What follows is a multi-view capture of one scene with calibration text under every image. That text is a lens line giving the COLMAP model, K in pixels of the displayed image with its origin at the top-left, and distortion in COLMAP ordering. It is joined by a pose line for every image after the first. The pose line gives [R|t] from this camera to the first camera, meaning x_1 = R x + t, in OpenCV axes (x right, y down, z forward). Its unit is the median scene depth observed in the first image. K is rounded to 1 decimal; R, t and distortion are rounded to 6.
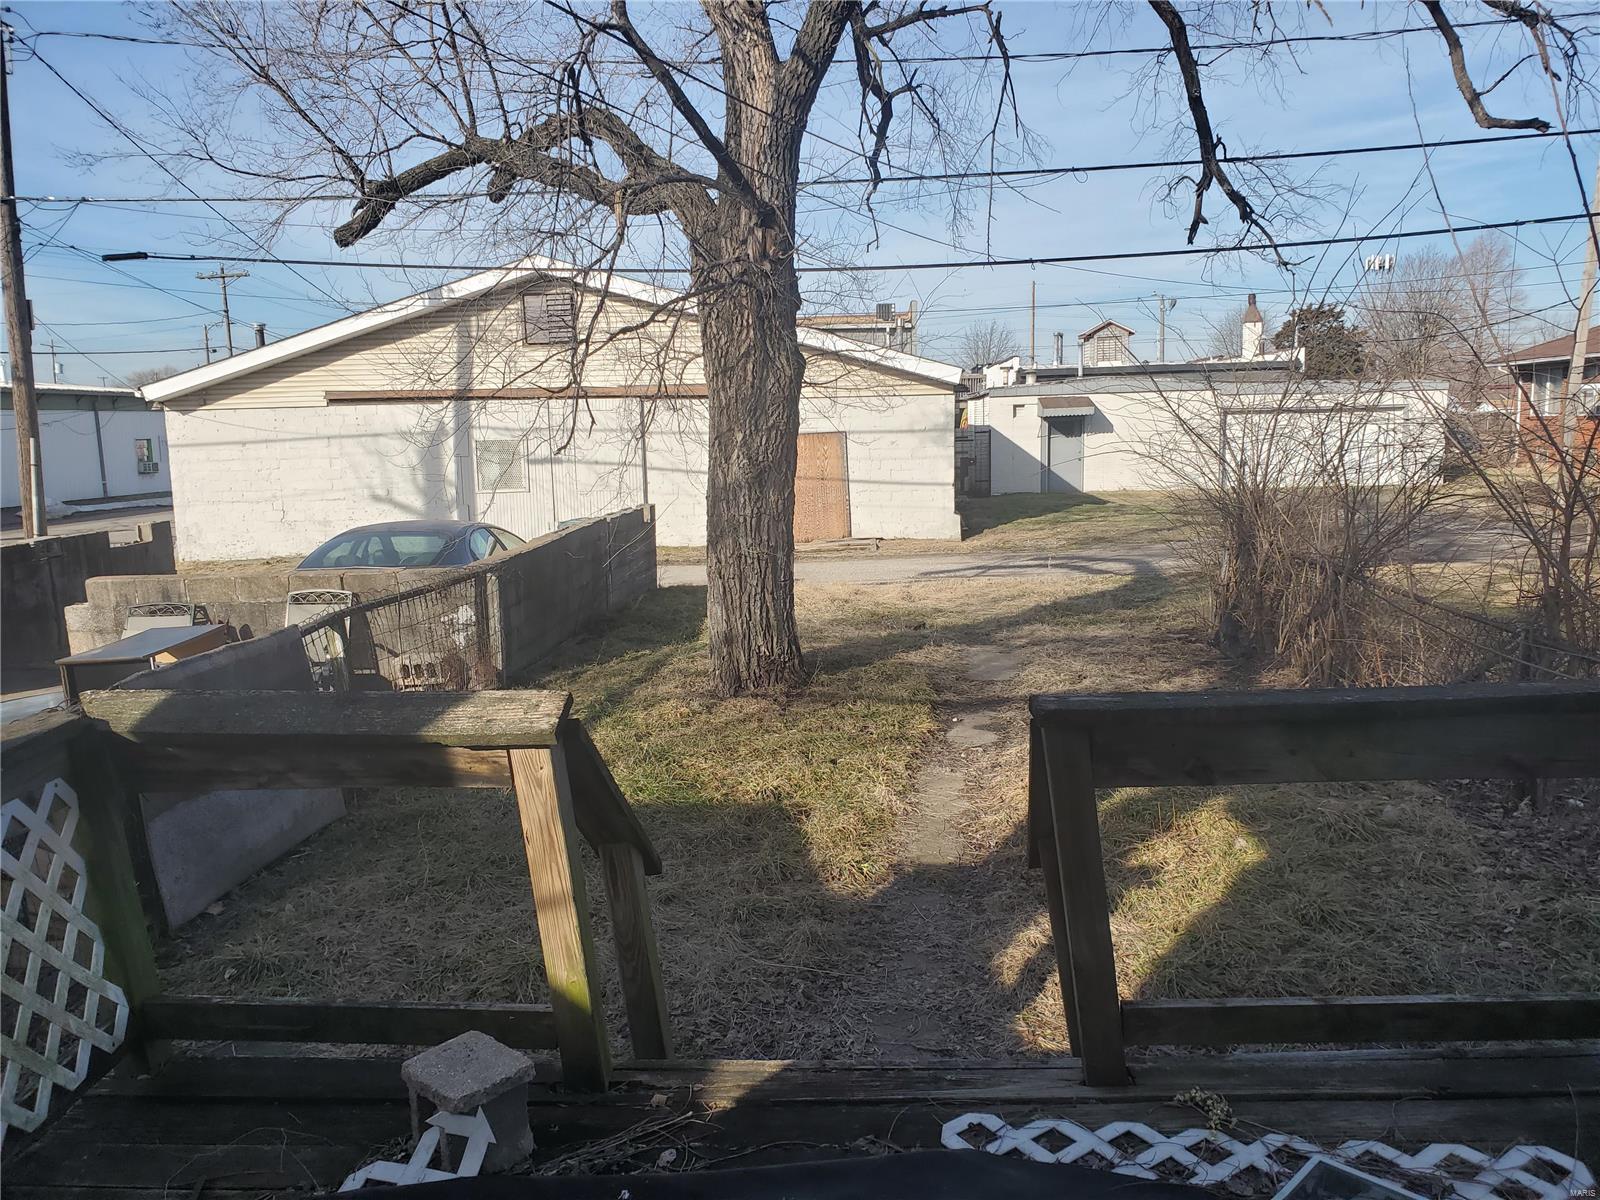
lens RADIAL K [[1246.3, 0, 793.8], [0, 1246.3, 624.7], [0, 0, 1]] dist [0.002283, -0.004219]
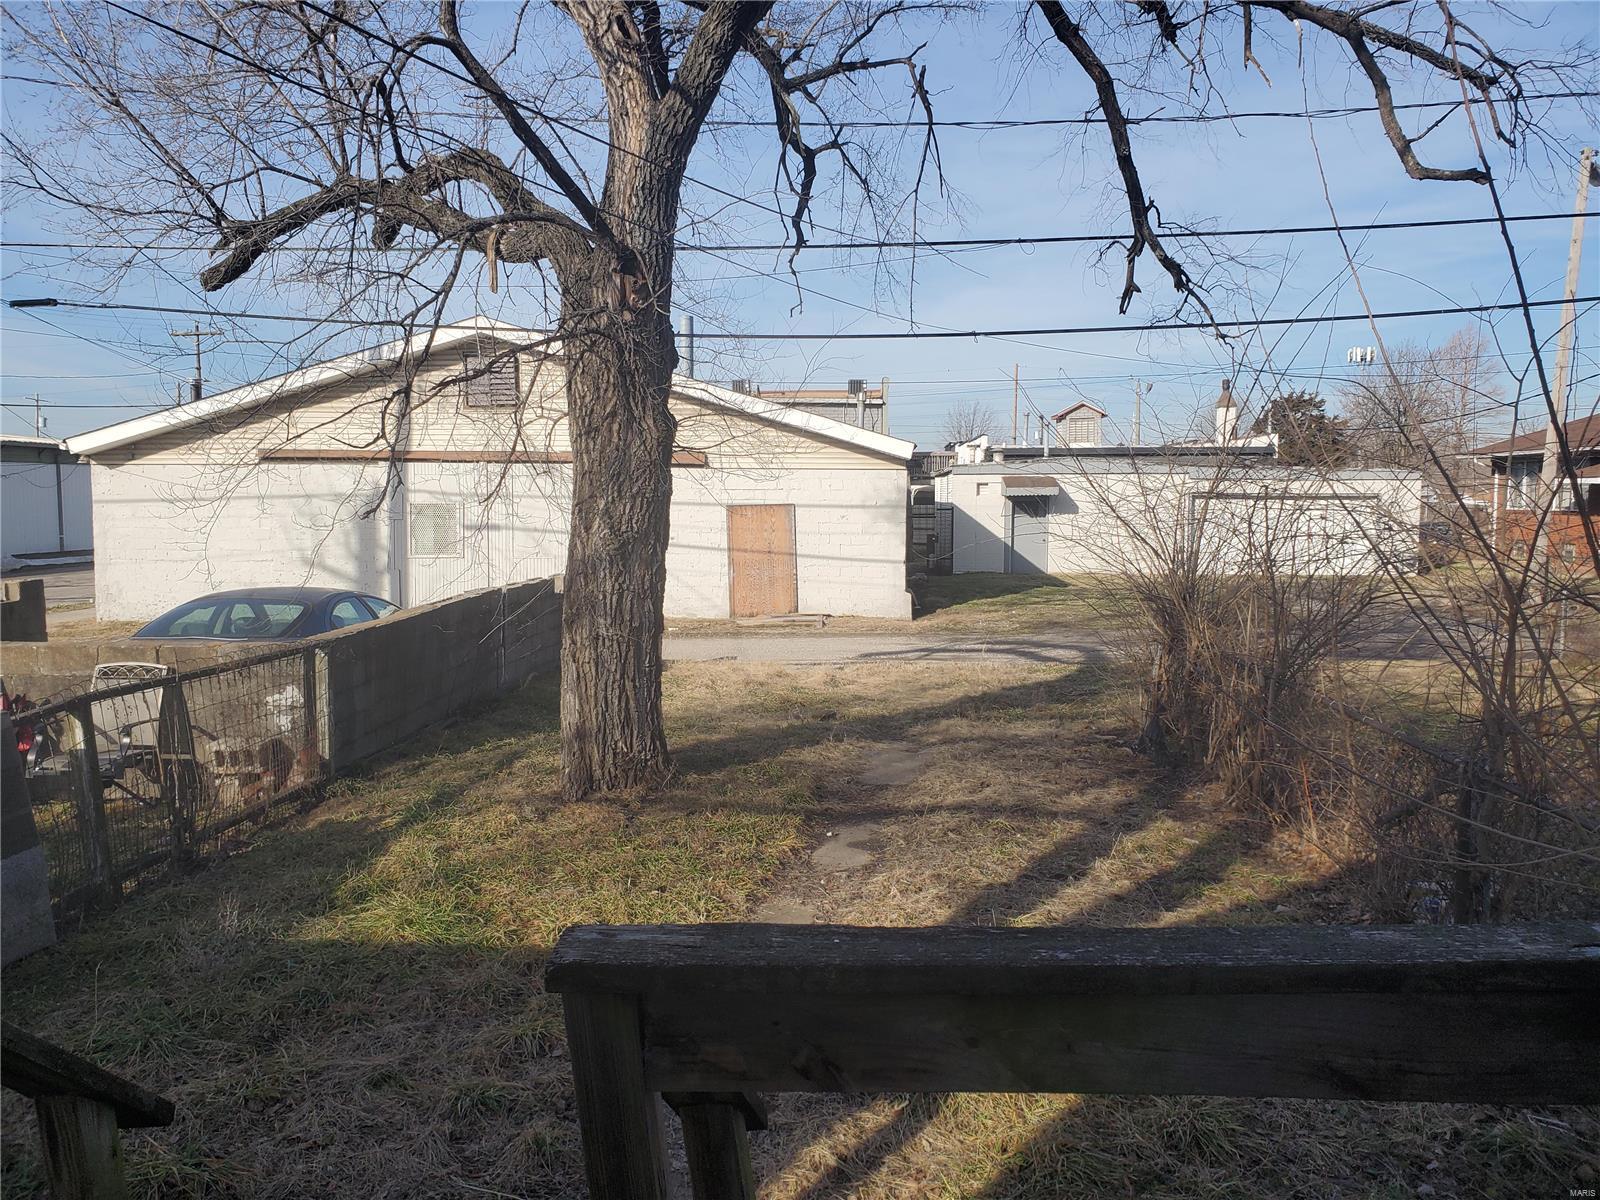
lens RADIAL K [[1223.5, 0, 804.0], [0, 1223.5, 596.5], [0, 0, 1]] dist [0.009720, -0.007259]
pose [[0.999636, 0.026560, 0.004779, 0.074638], [-0.026096, 0.996482, -0.079644, -0.014664], [-0.006878, 0.079490, 0.996812, 0.099388]]
